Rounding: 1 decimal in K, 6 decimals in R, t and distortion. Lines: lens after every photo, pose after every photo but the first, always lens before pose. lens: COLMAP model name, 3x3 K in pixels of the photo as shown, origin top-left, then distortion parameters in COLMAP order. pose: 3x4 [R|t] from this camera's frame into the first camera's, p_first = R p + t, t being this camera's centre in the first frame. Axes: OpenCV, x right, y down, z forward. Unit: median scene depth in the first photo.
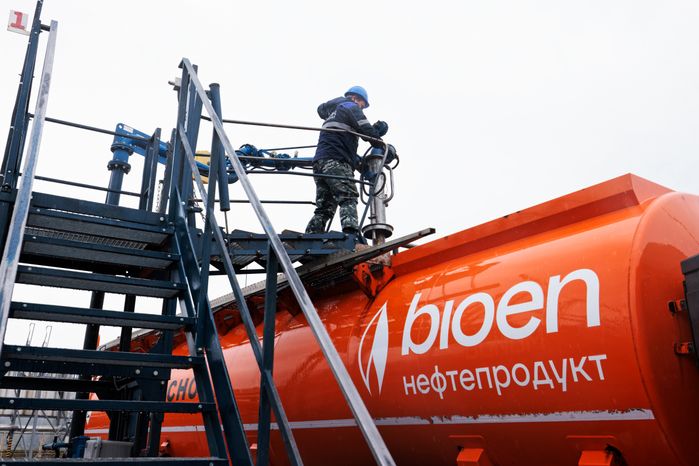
lens RADIAL K [[630.5, 0, 354.0], [0, 630.5, 228.3], [0, 0, 1]] dist [0.004558, 0.005211]
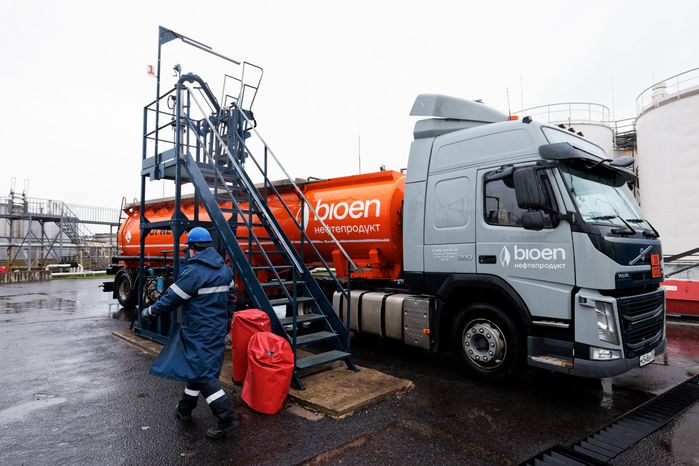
lens RADIAL K [[417.1, 0, 347.3], [0, 417.1, 235.0], [0, 0, 1]] dist [-0.000773, -0.000114]
pose [[0.949353, 0.007087, 0.314133, -0.455746], [-0.093714, 0.960631, 0.261545, -0.300695], [-0.299912, -0.277737, 0.912642, -0.987557]]
